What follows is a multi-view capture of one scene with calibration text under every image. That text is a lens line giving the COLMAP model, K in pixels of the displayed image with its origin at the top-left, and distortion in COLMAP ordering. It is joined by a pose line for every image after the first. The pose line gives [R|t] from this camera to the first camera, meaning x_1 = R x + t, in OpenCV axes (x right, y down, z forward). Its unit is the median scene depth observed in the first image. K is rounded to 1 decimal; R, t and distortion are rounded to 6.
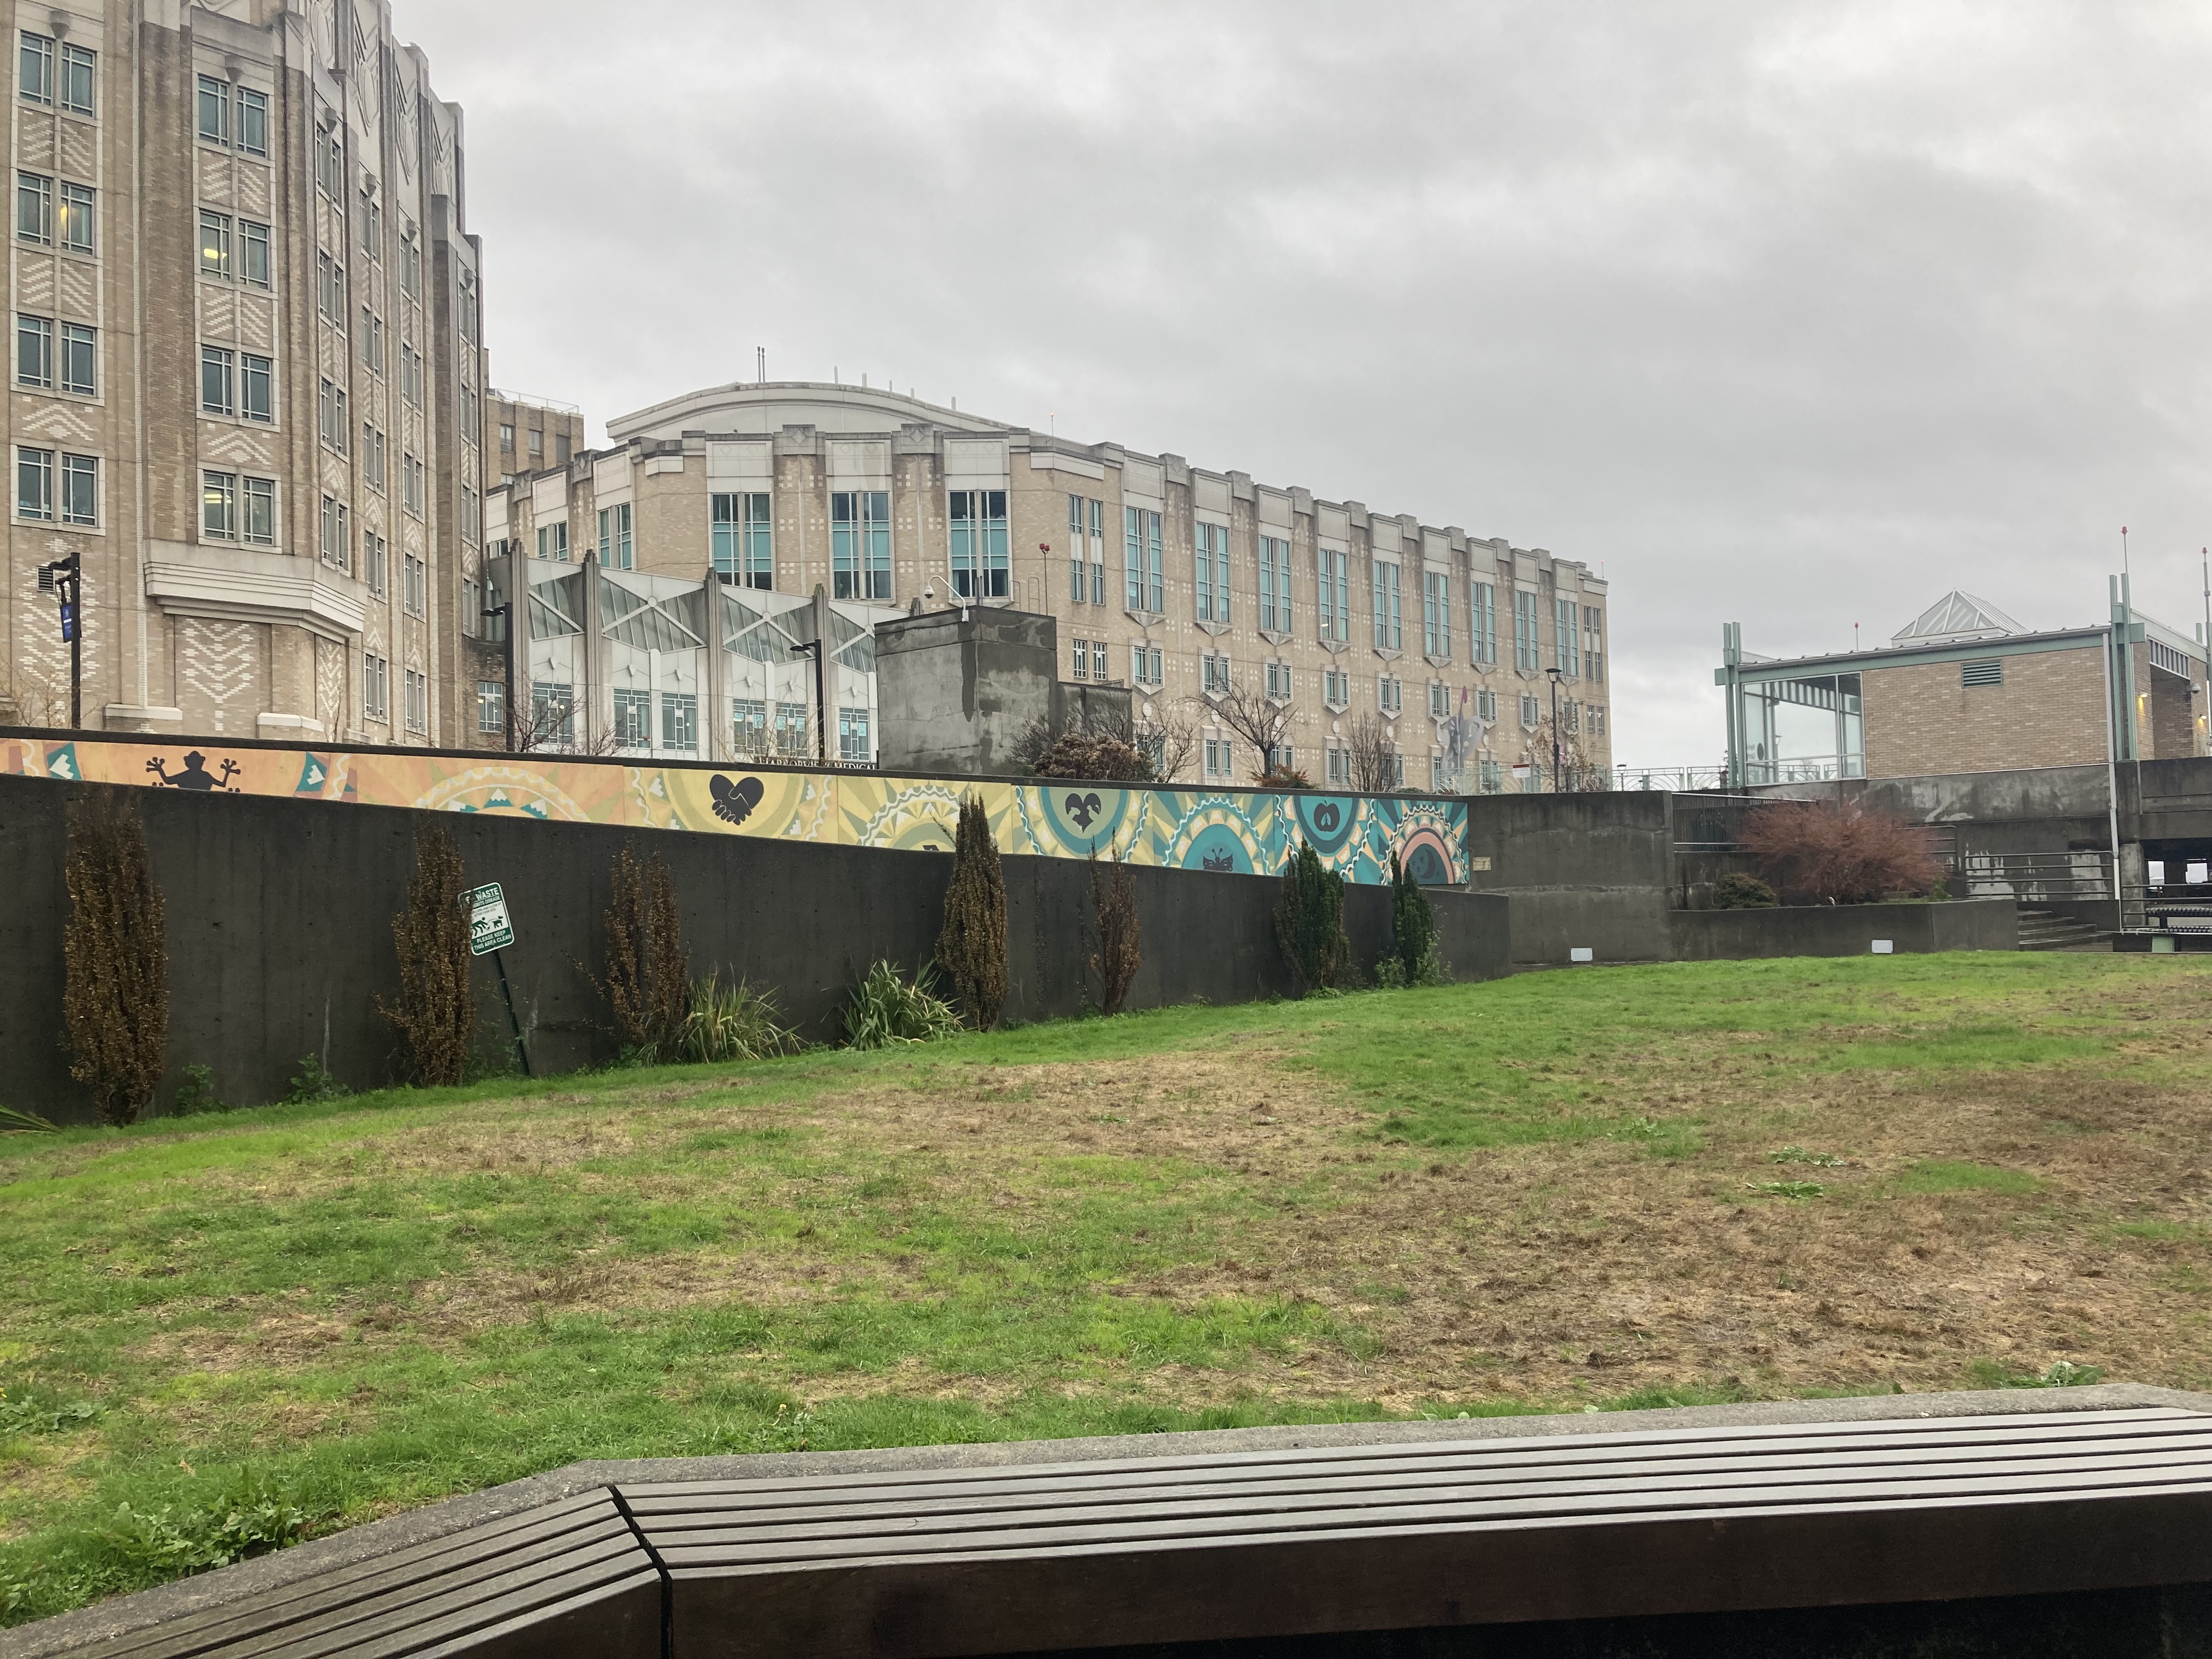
lens RADIAL K [[1786.1, 0, 1120.2], [0, 1786.1, 836.9], [0, 0, 1]] dist [0.063021, -0.089662]
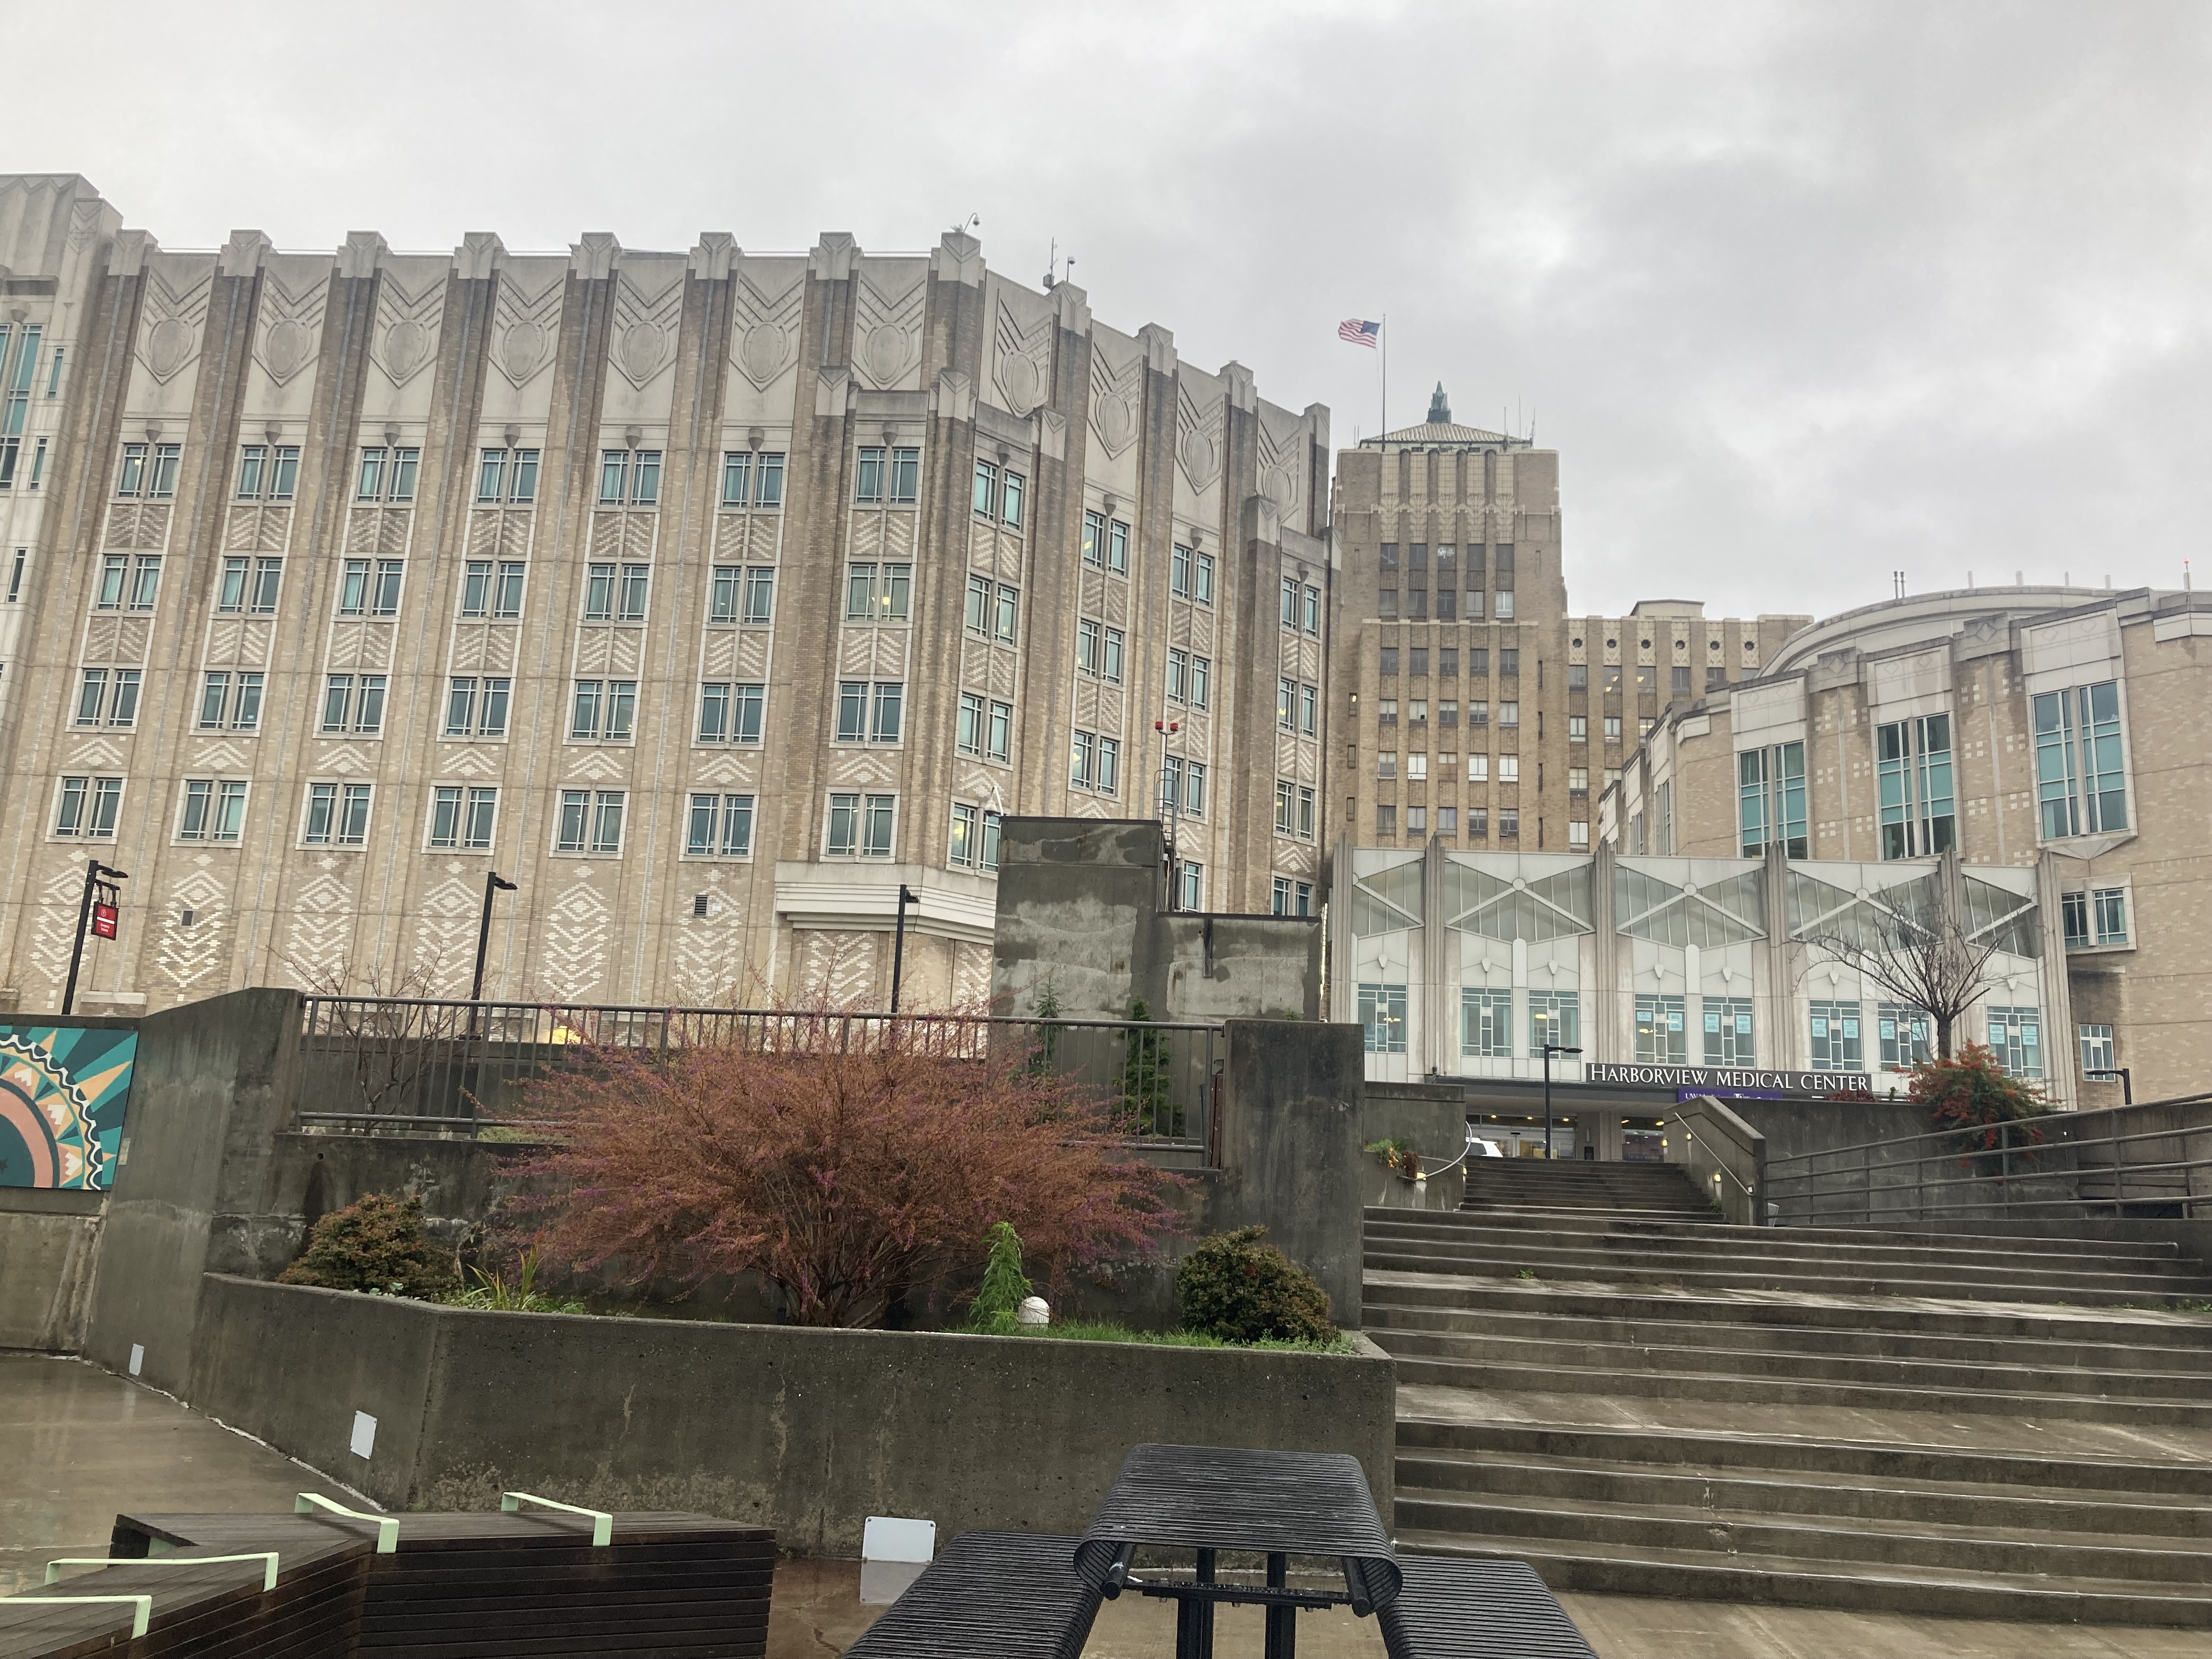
lens RADIAL K [[1786.1, 0, 1120.2], [0, 1786.1, 836.9], [0, 0, 1]] dist [0.063021, -0.089662]
pose [[0.605694, -0.120401, -0.786536, 0.425123], [-0.033565, 0.983740, -0.176436, 0.004449], [0.794989, 0.133266, 0.591804, 0.498779]]
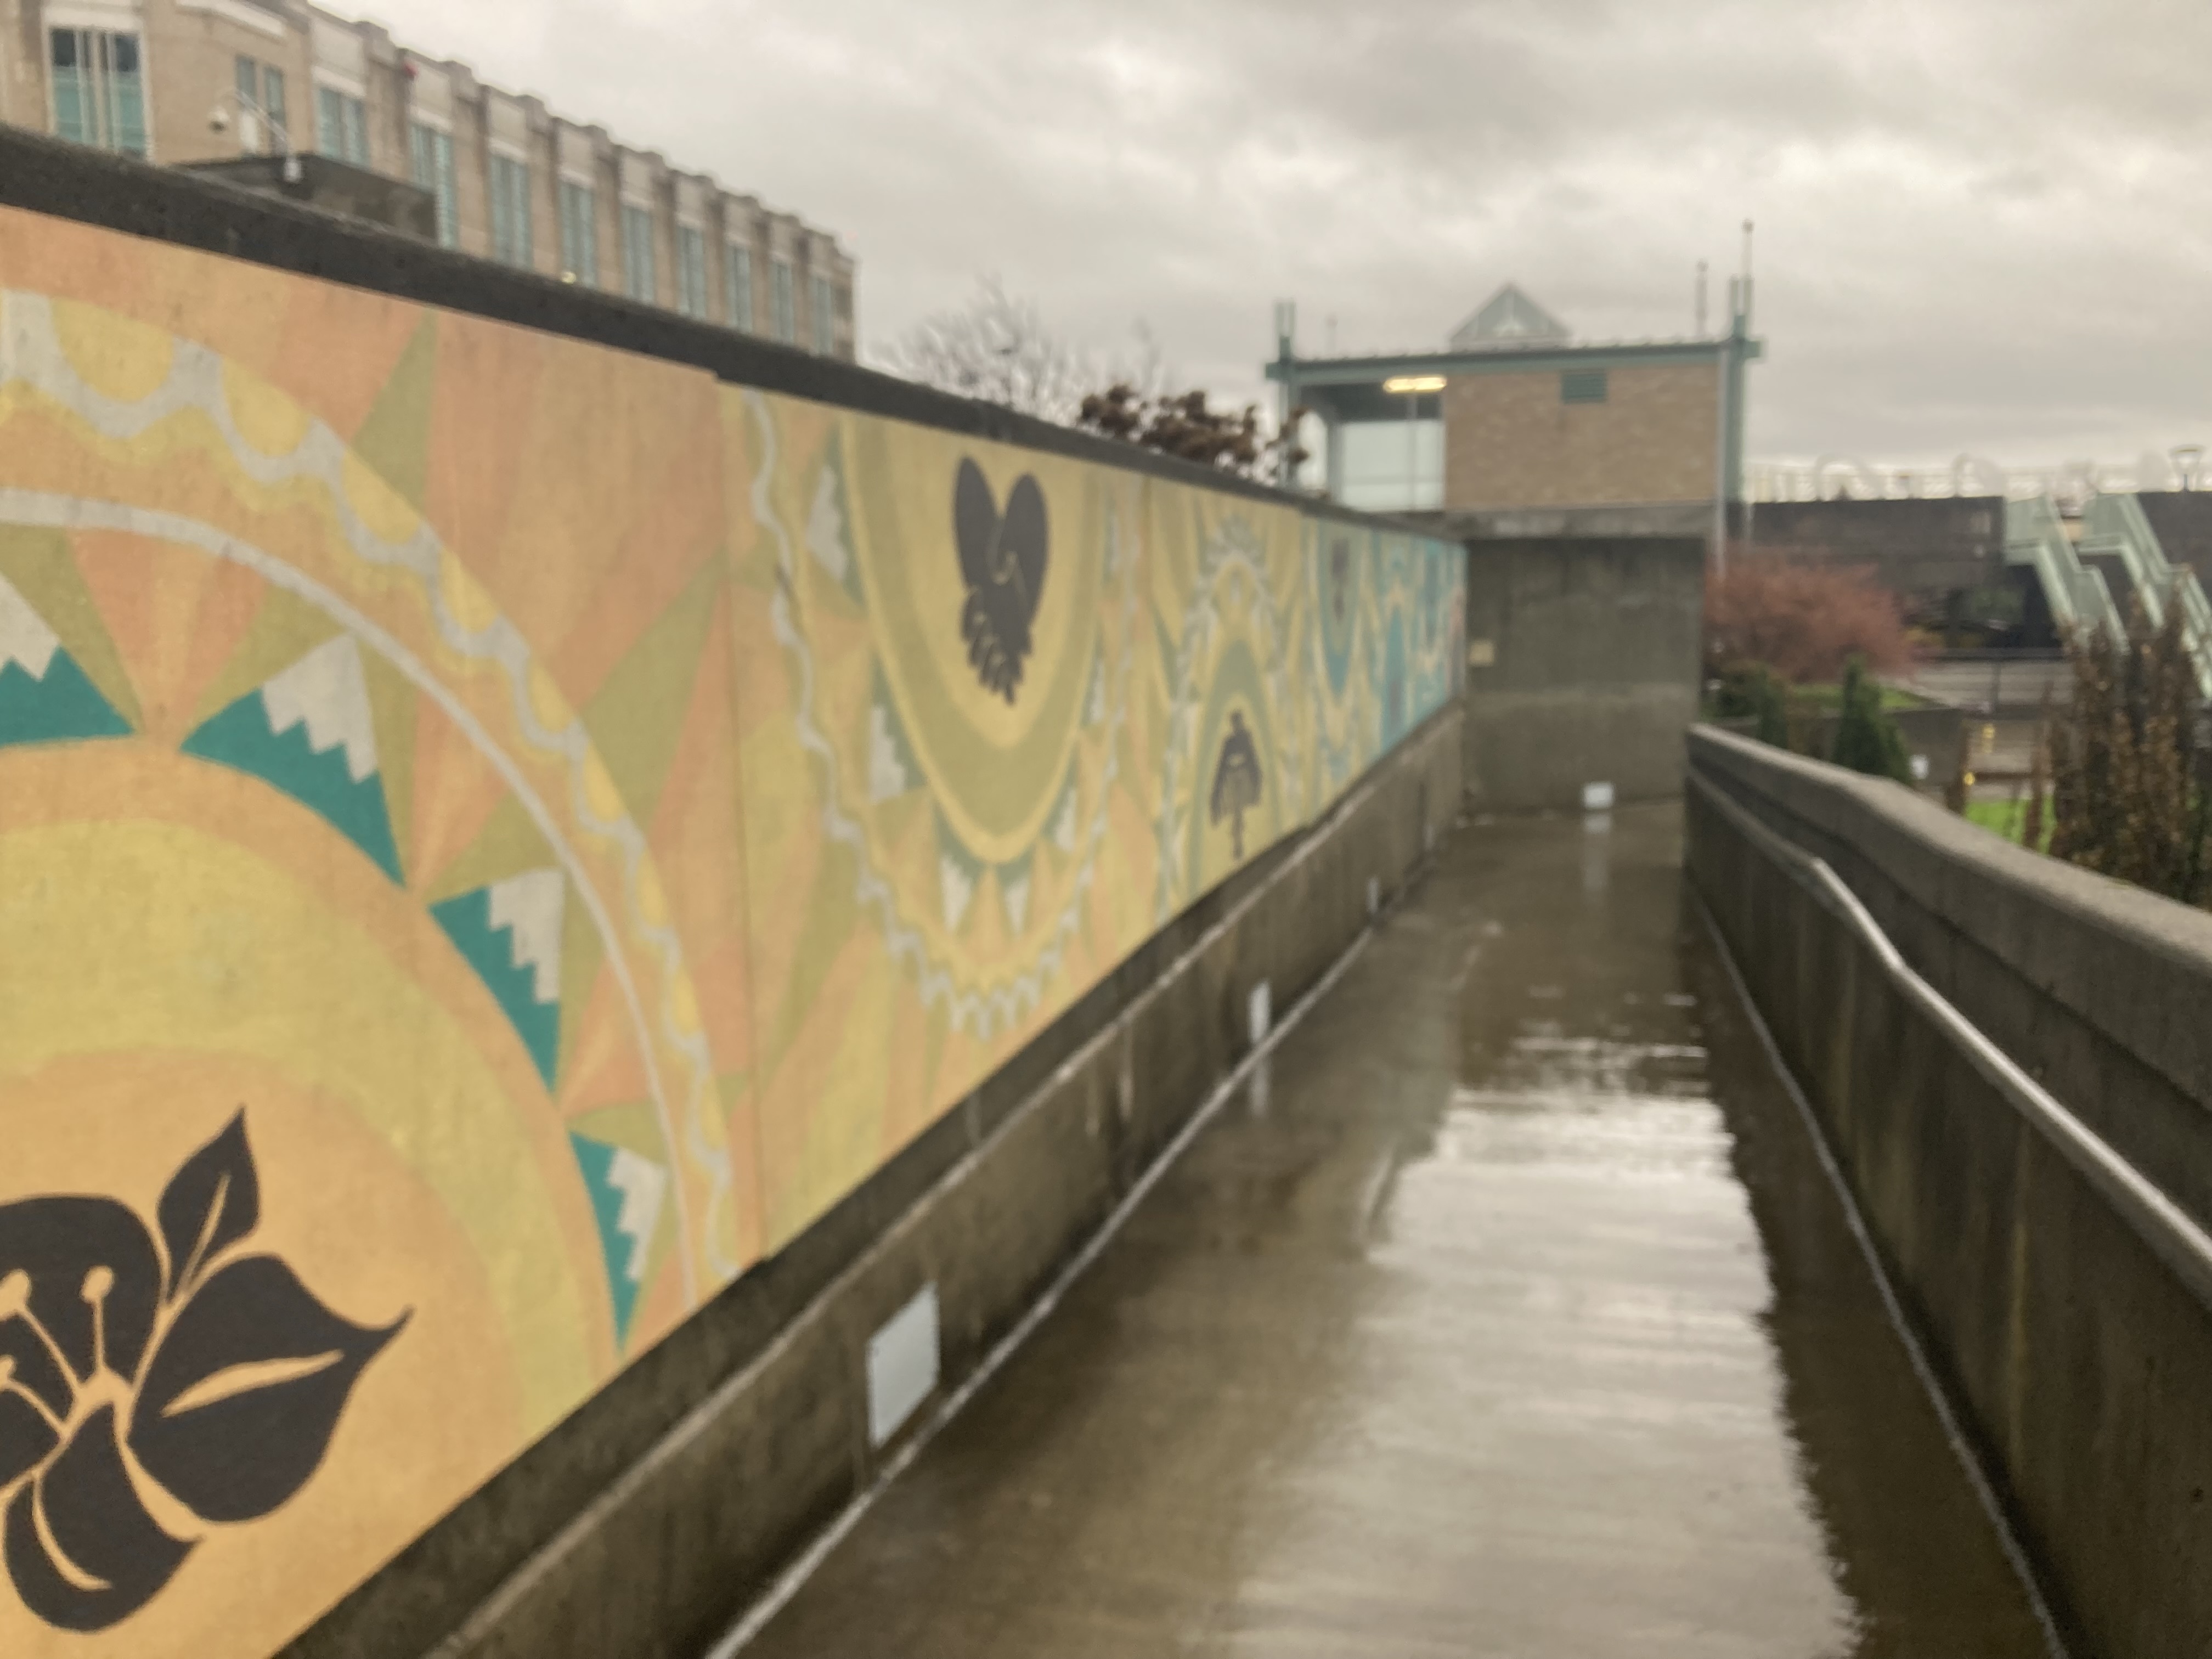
lens RADIAL K [[1819.9, 0, 1100.6], [0, 1819.9, 827.6], [0, 0, 1]] dist [0.045028, -0.079863]
pose [[0.894350, -0.045272, 0.445072, -0.103159], [-0.024759, 0.988333, 0.150283, -0.008490], [-0.446683, -0.145425, 0.882794, 0.277235]]
